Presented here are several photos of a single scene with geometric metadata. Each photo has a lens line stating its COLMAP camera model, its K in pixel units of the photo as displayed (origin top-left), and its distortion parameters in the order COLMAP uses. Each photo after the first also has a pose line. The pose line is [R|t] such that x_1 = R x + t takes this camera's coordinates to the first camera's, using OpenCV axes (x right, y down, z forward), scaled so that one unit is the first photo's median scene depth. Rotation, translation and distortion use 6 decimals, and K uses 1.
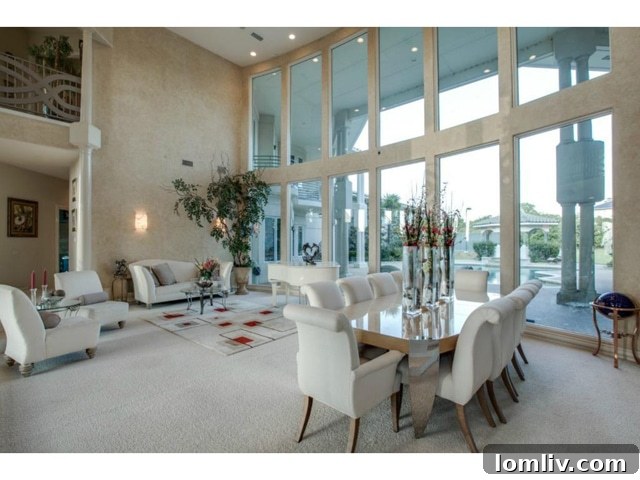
lens RADIAL K [[303.1, 0, 317.8], [0, 303.1, 238.0], [0, 0, 1]] dist [-0.049191, 0.019266]
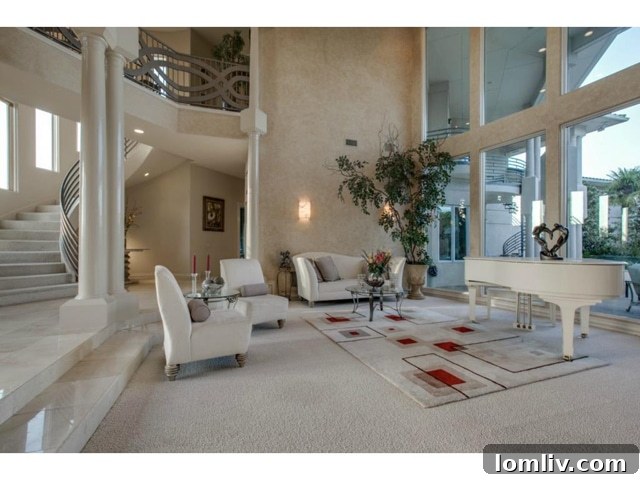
lens RADIAL K [[303.1, 0, 317.8], [0, 303.1, 238.0], [0, 0, 1]] dist [-0.049191, 0.019266]
pose [[0.875304, -0.004272, -0.483555, -0.115772], [-0.000692, 0.999949, -0.010086, 0.042709], [0.483573, 0.009163, 0.875256, 0.223657]]
